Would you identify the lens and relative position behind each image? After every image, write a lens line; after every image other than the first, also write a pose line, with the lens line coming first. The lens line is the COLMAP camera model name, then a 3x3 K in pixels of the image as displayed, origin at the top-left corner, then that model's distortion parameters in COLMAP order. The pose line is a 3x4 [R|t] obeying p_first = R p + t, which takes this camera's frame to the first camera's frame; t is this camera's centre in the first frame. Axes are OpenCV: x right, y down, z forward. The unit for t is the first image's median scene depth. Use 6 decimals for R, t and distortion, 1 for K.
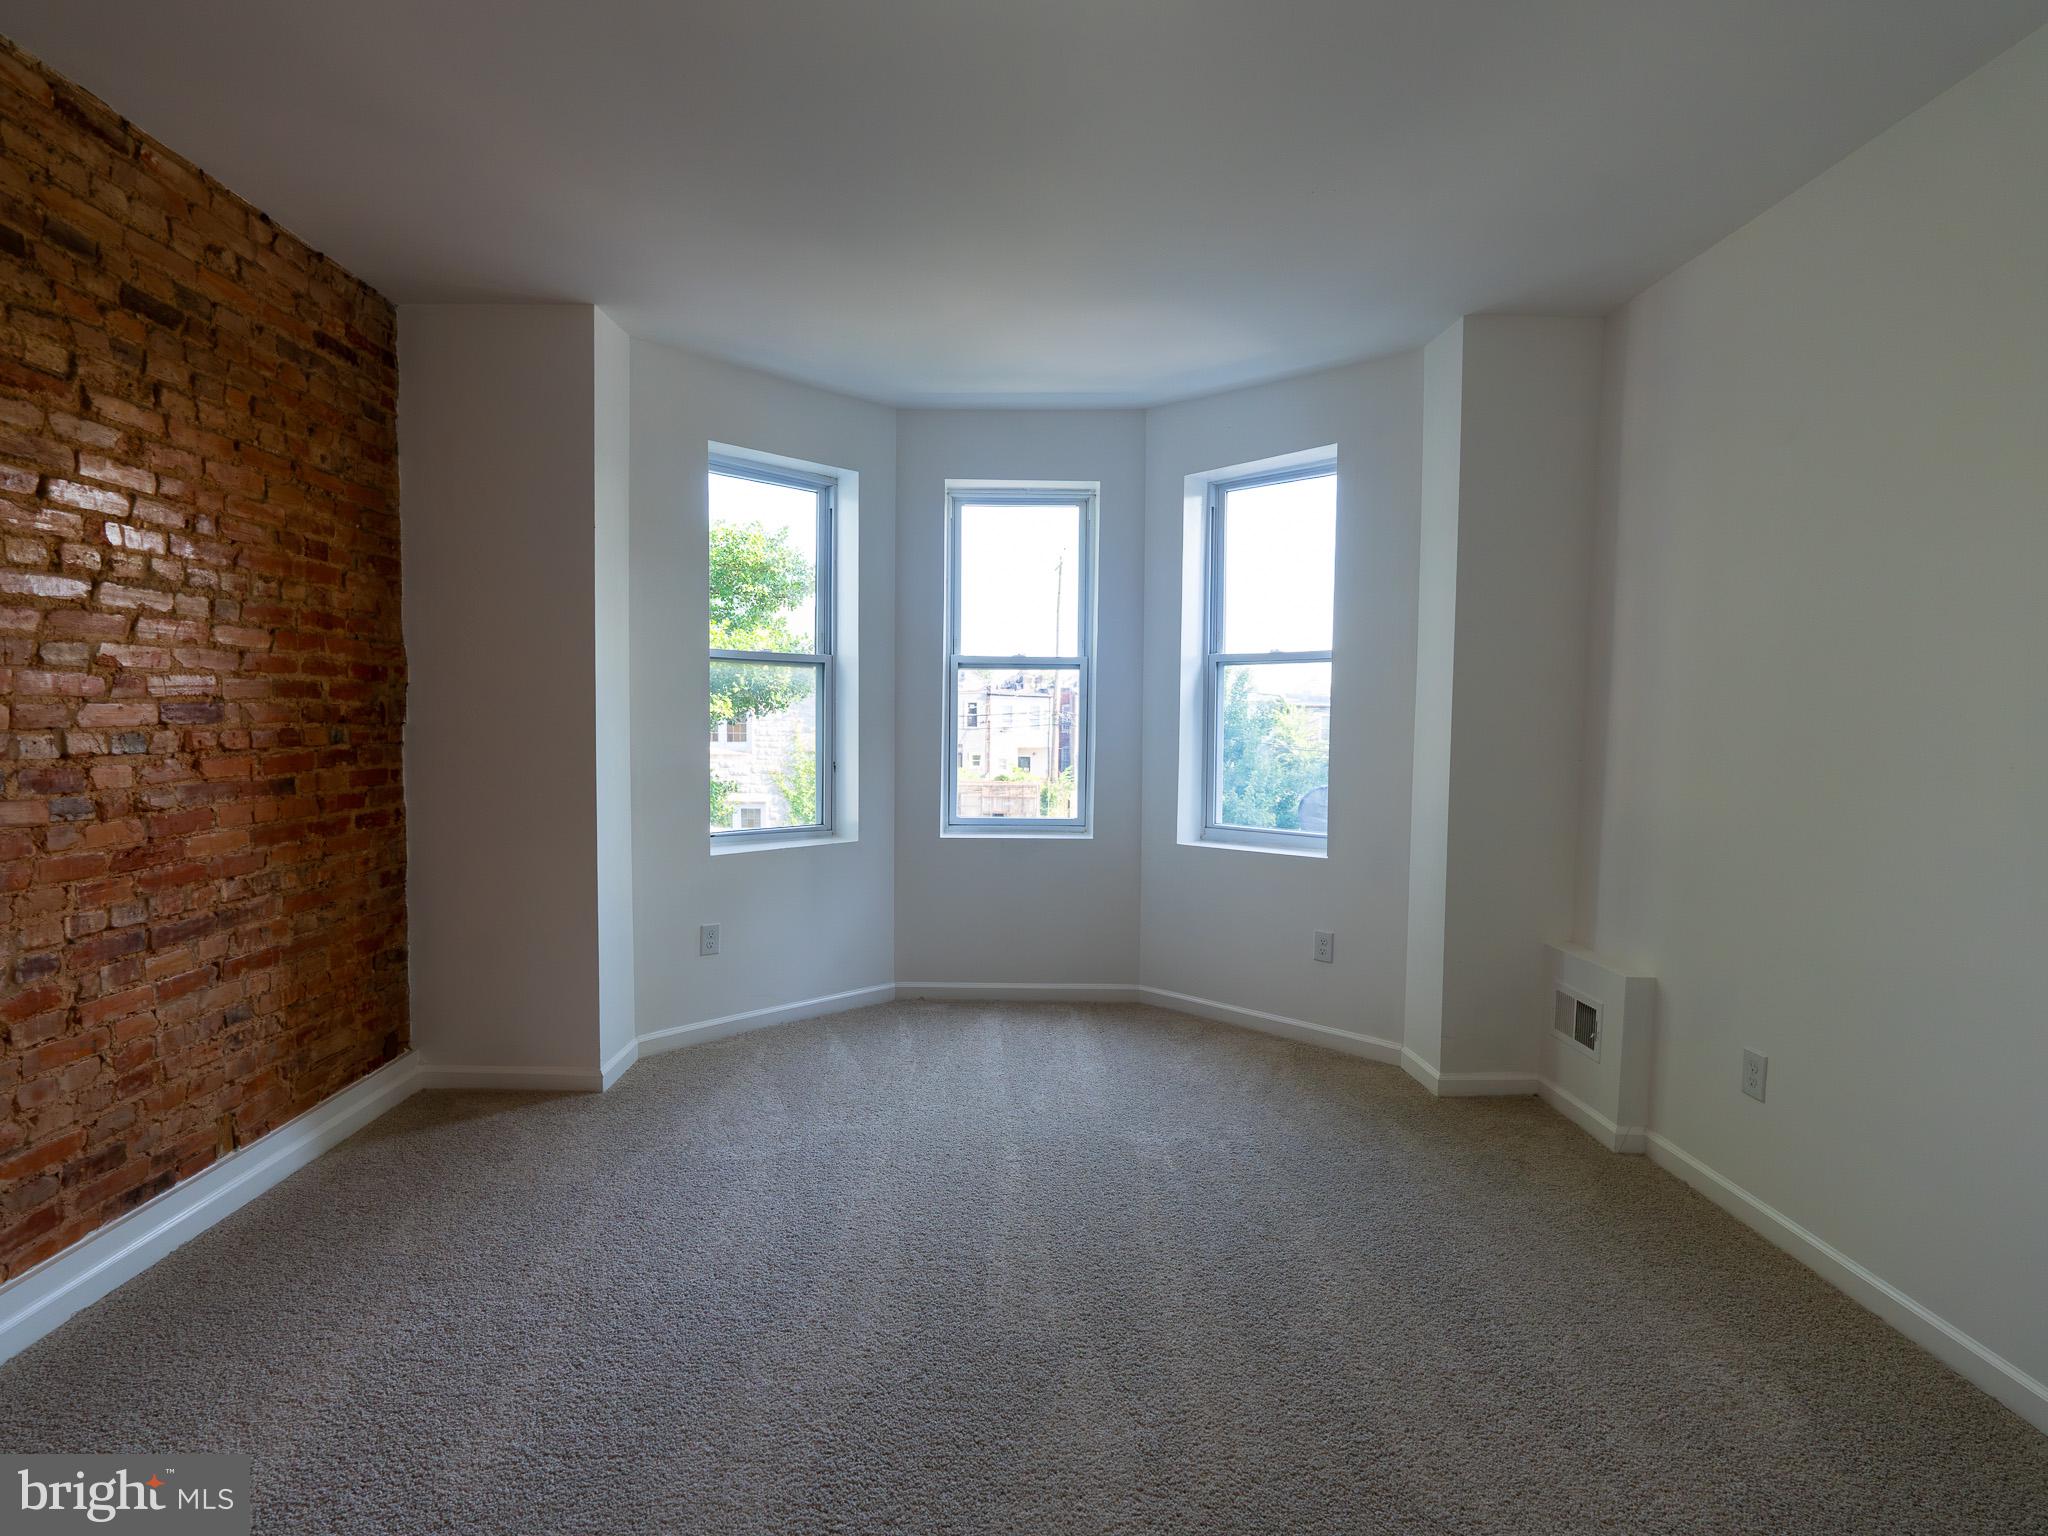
lens RADIAL K [[1005.9, 0, 1020.1], [0, 1005.9, 766.6], [0, 0, 1]] dist [-0.006441, 0.001447]
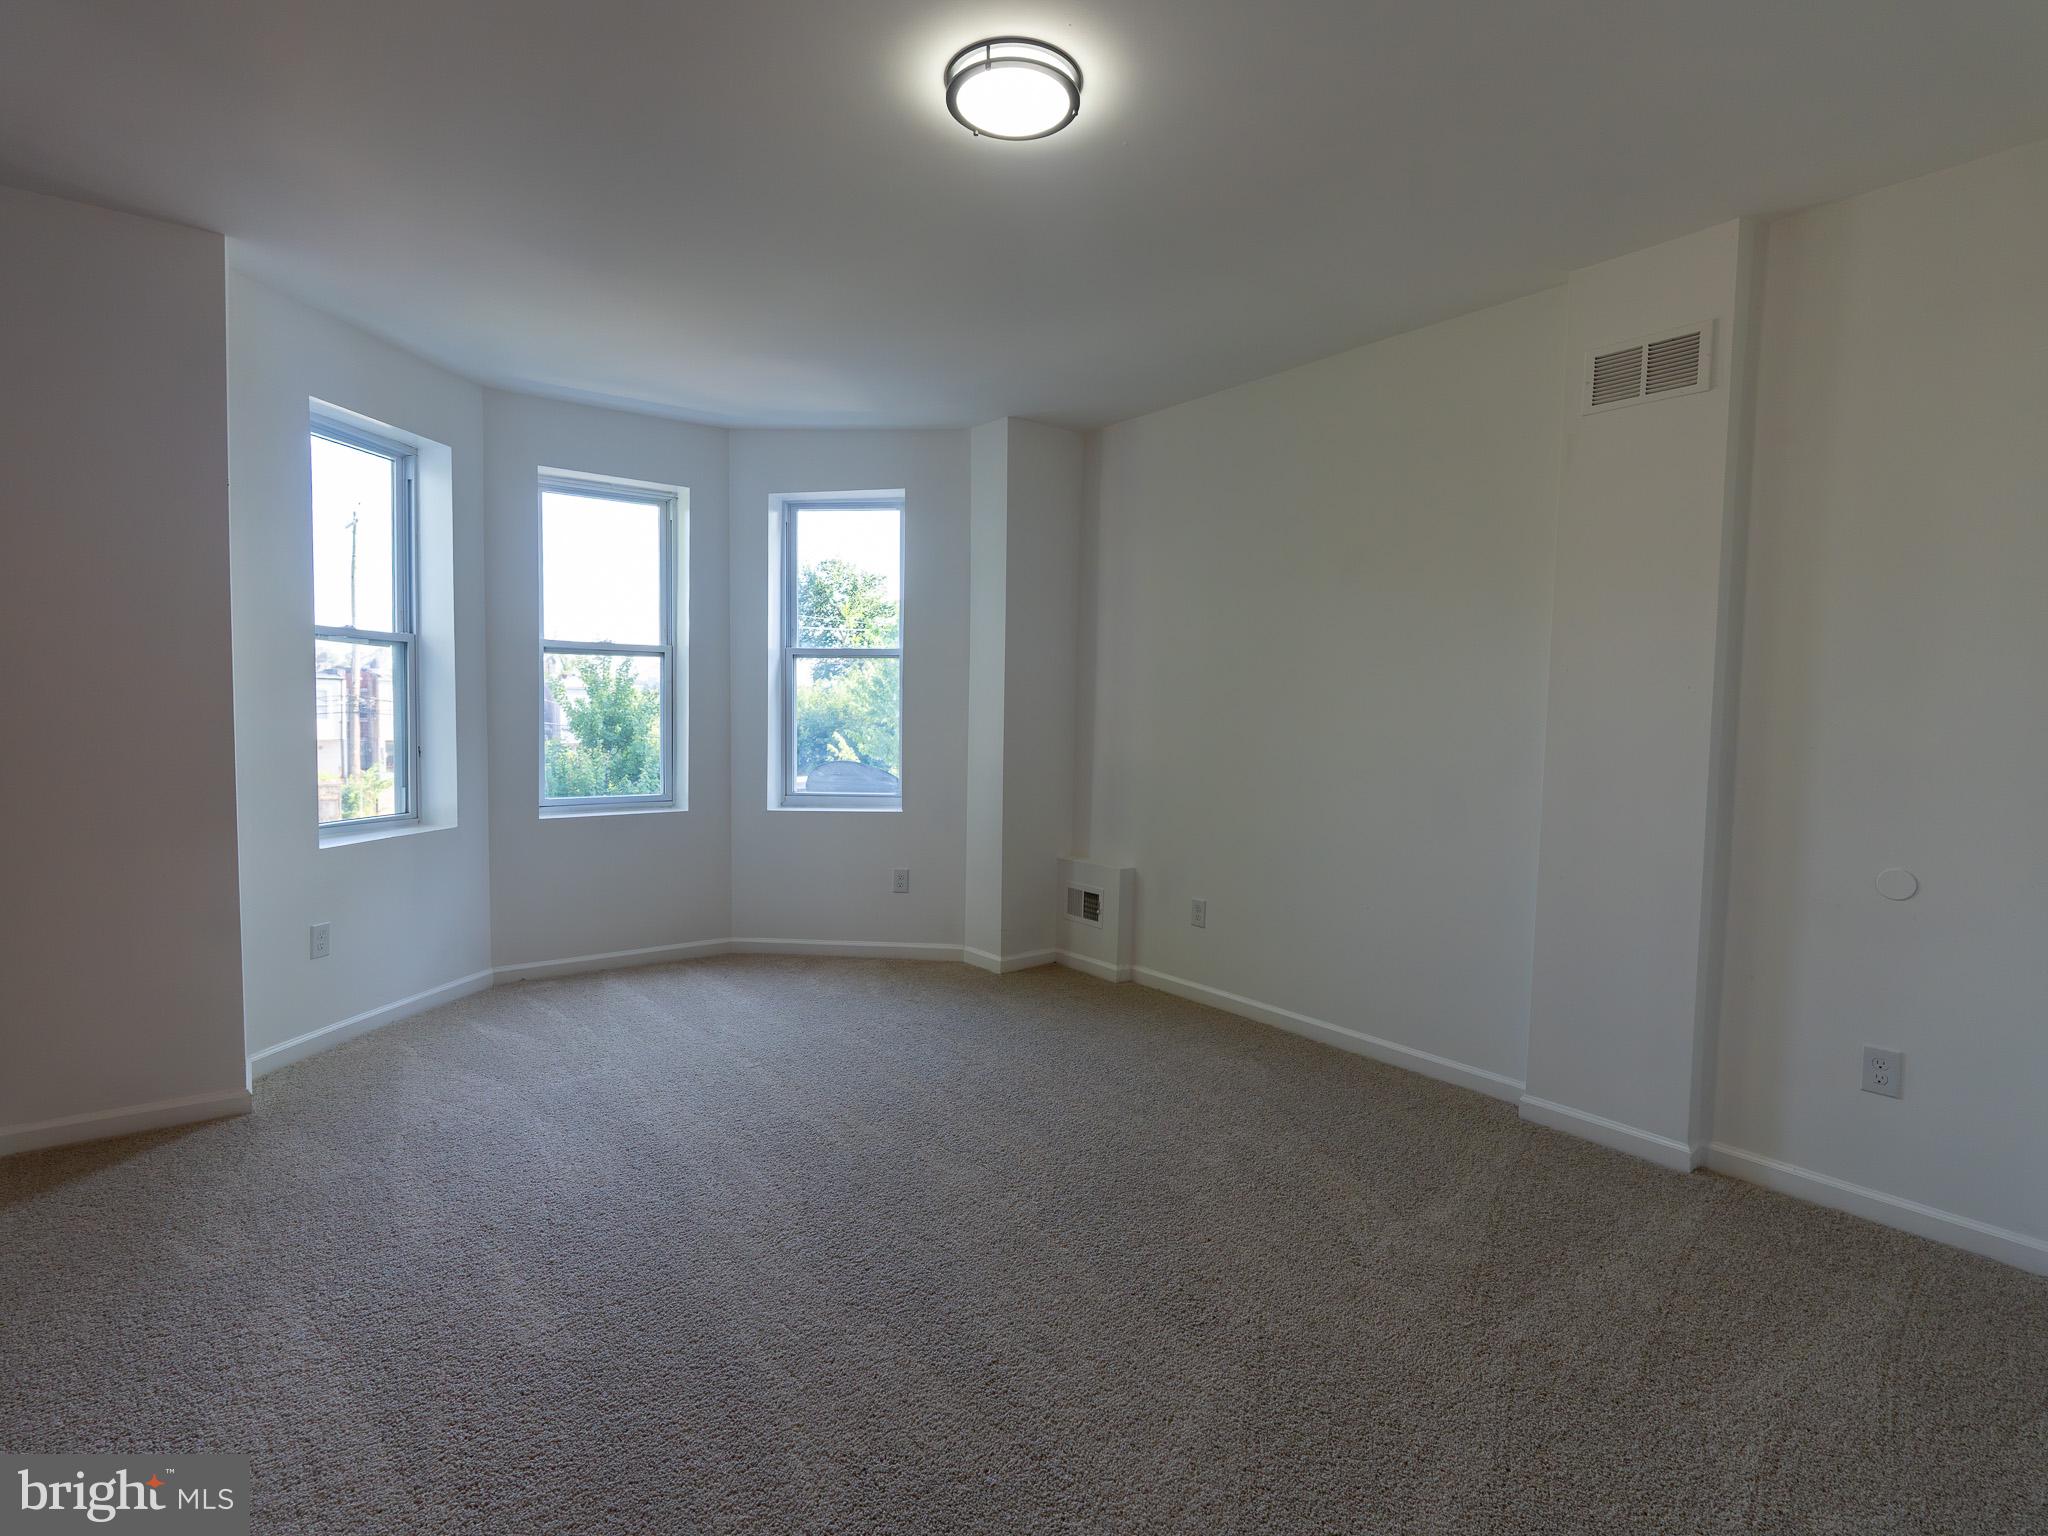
lens RADIAL K [[1005.9, 0, 1026.6], [0, 1005.9, 767.3], [0, 0, 1]] dist [-0.006441, 0.001447]
pose [[0.798846, -0.034405, 0.600551, -0.348551], [0.026139, 0.999405, 0.022485, 0.010122], [-0.600968, -0.002264, 0.799270, -0.125035]]
